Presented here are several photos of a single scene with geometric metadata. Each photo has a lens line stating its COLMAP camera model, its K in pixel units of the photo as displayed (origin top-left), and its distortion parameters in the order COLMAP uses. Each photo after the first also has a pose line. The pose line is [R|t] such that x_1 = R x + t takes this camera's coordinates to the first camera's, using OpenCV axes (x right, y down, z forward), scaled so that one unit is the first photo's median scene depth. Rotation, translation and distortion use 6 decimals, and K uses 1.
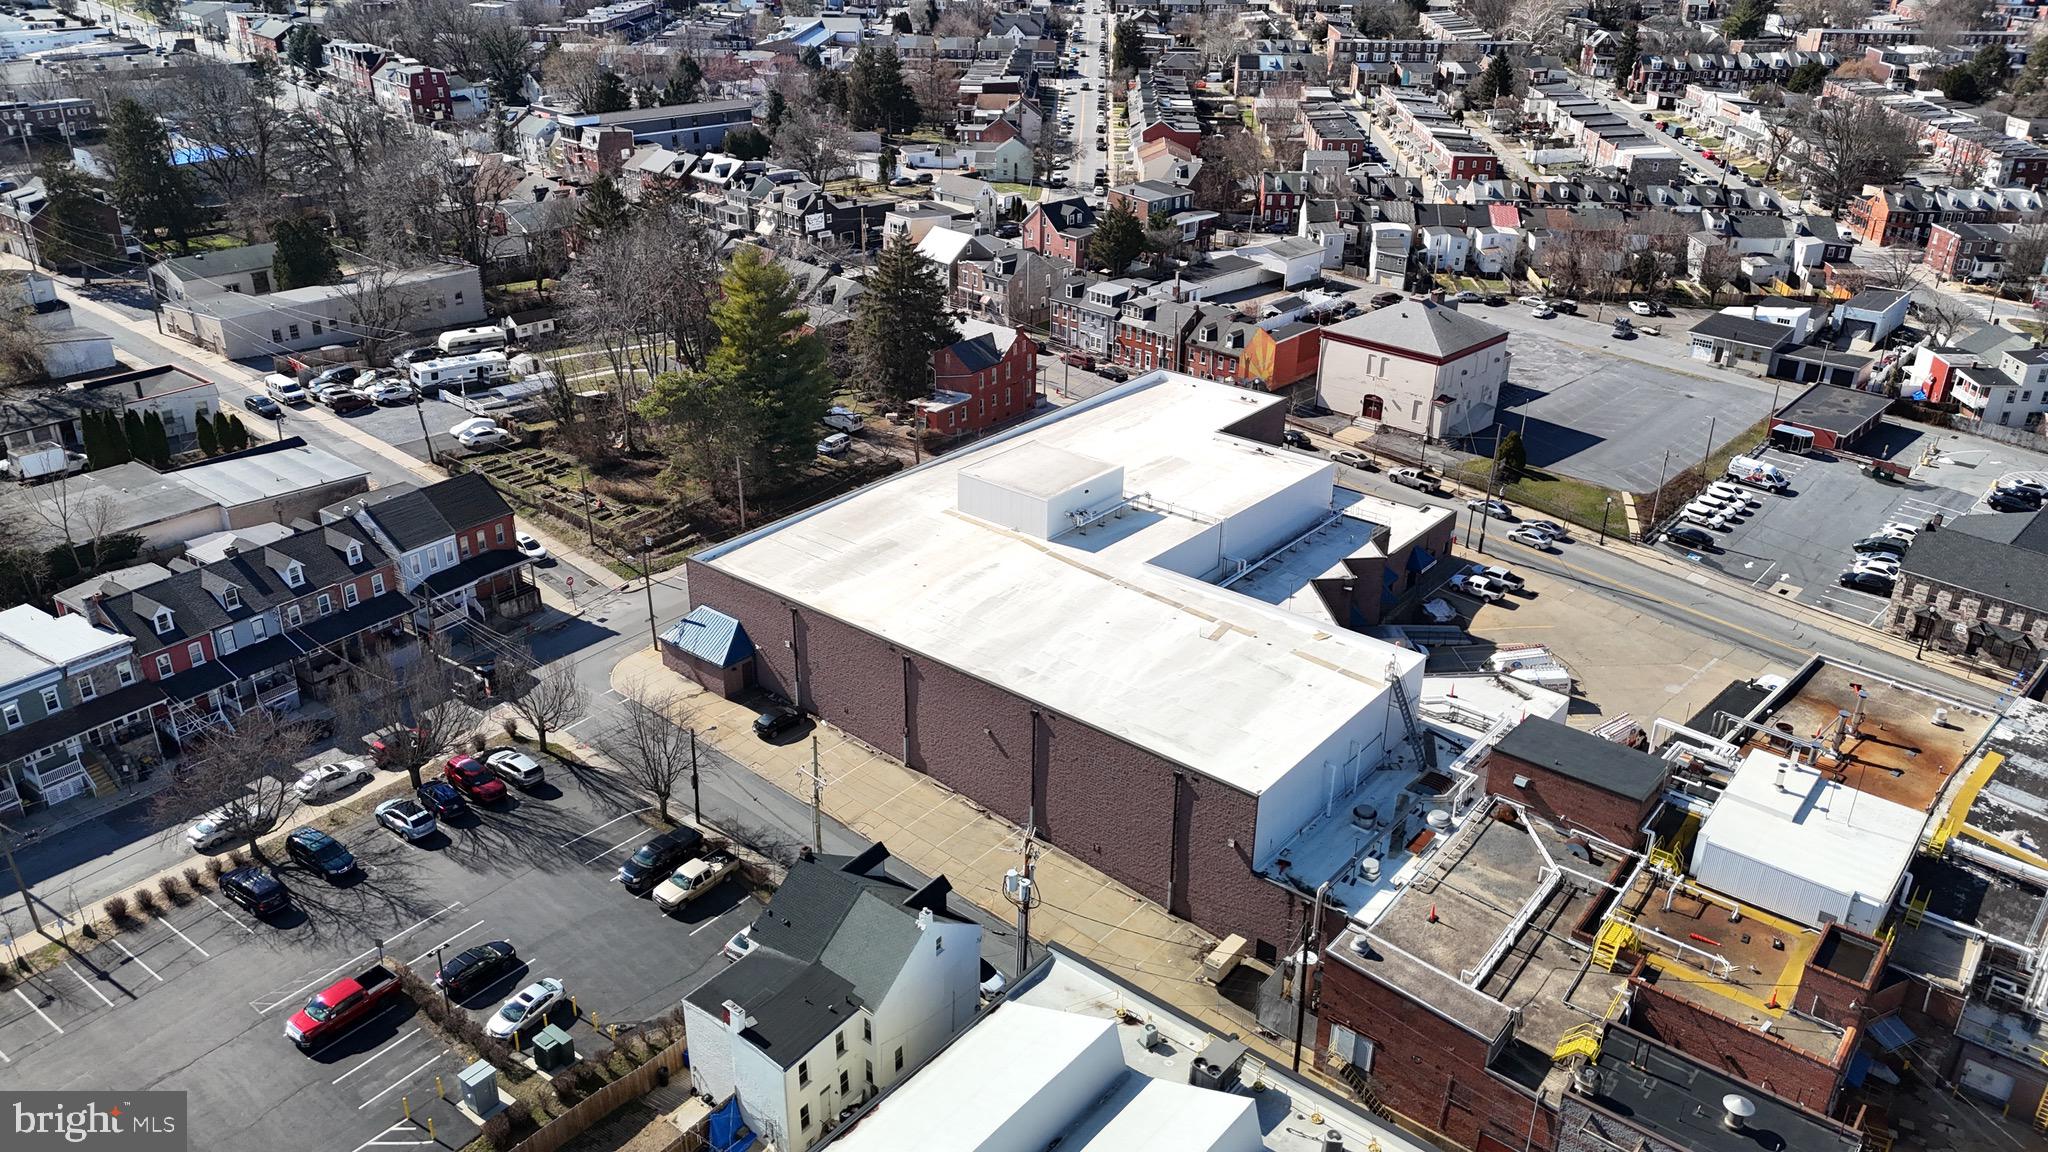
lens RADIAL K [[1502.5, 0, 1029.8], [0, 1502.5, 581.4], [0, 0, 1]] dist [0.095712, -0.113093]
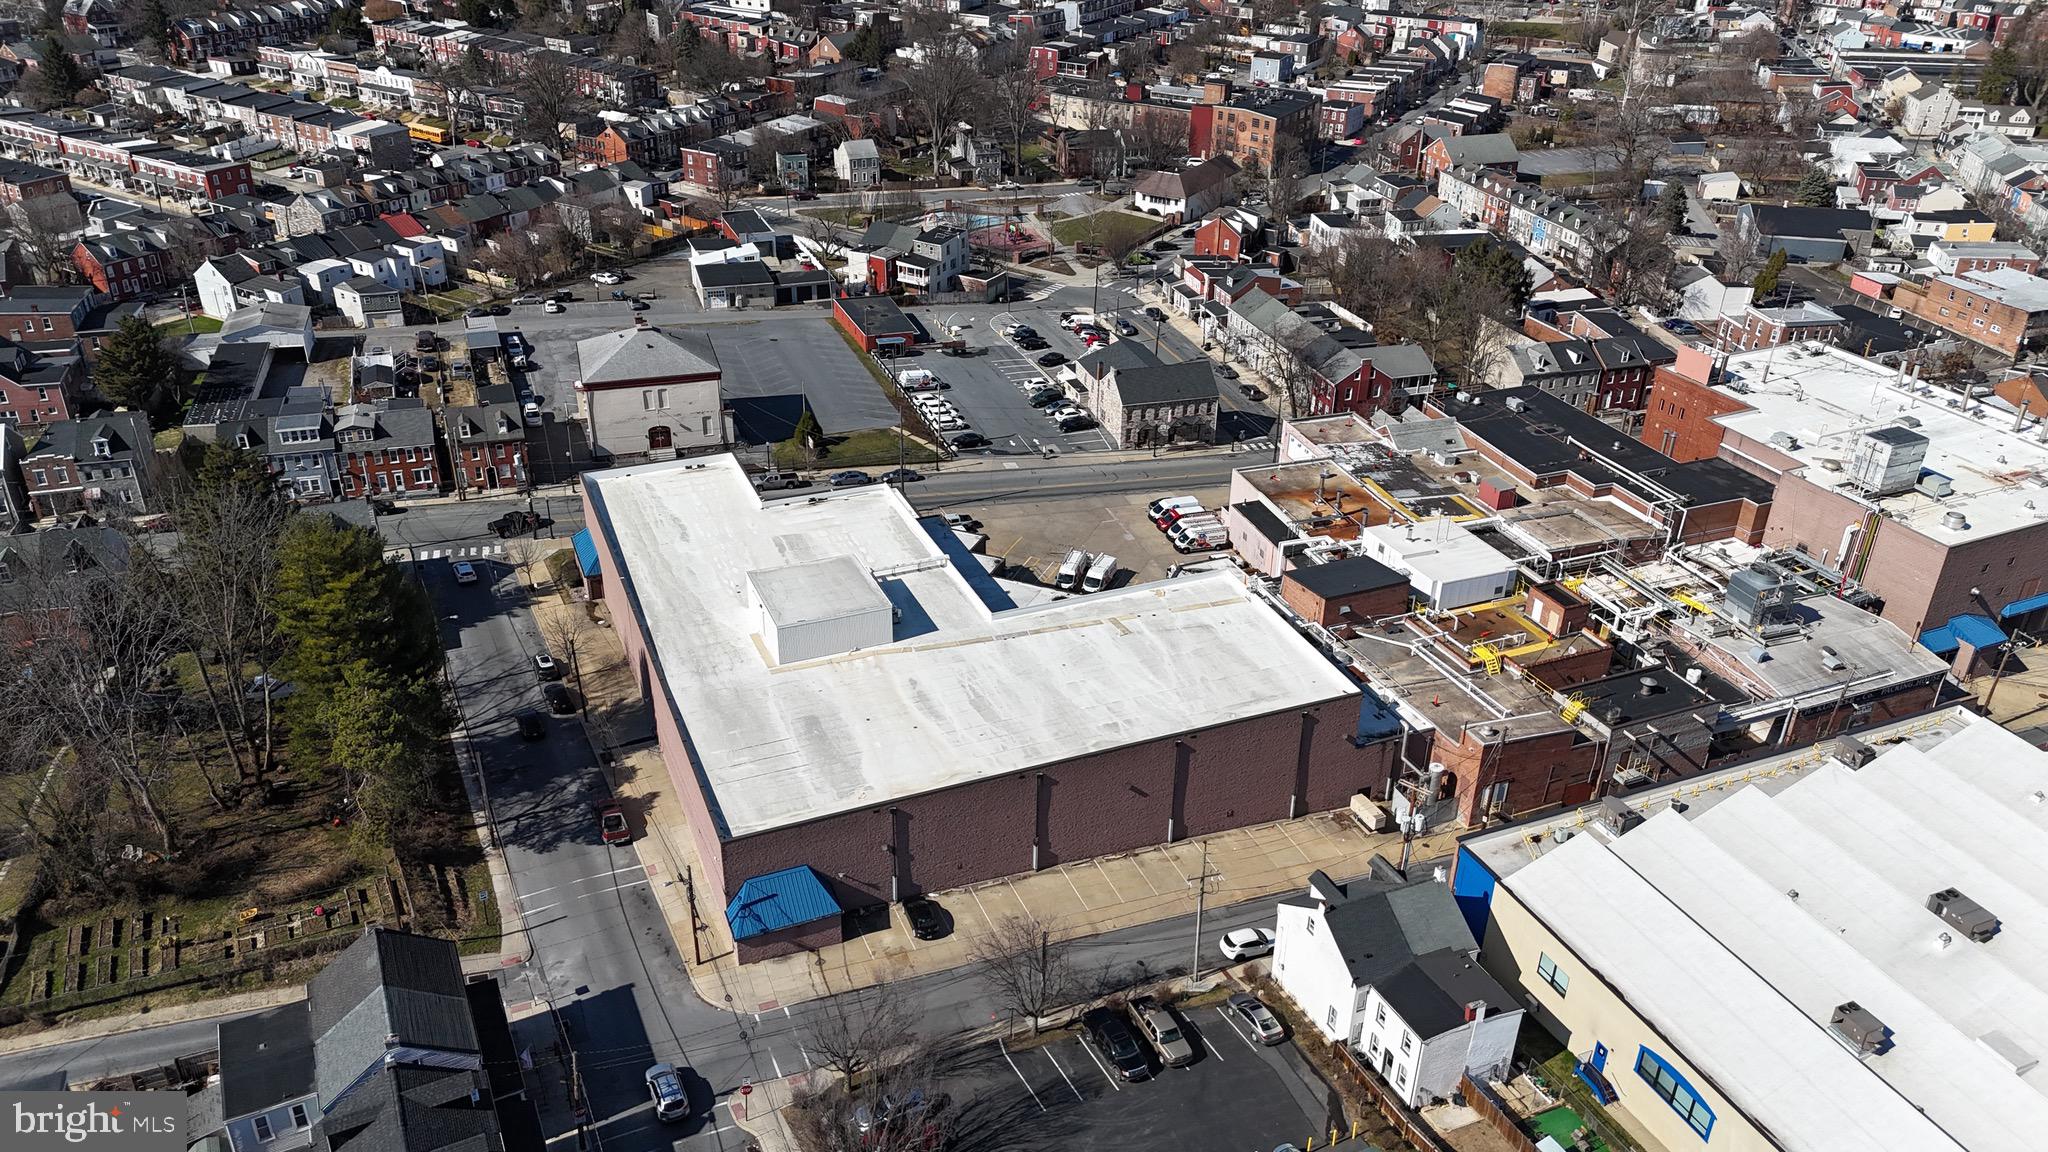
lens RADIAL K [[1502.5, 0, 1029.8], [0, 1502.5, 581.4], [0, 0, 1]] dist [0.095712, -0.113093]
pose [[0.463348, -0.426069, 0.777029, -0.609001], [0.367877, 0.890190, 0.268751, -0.257180], [-0.806210, 0.161326, 0.569209, 0.266491]]
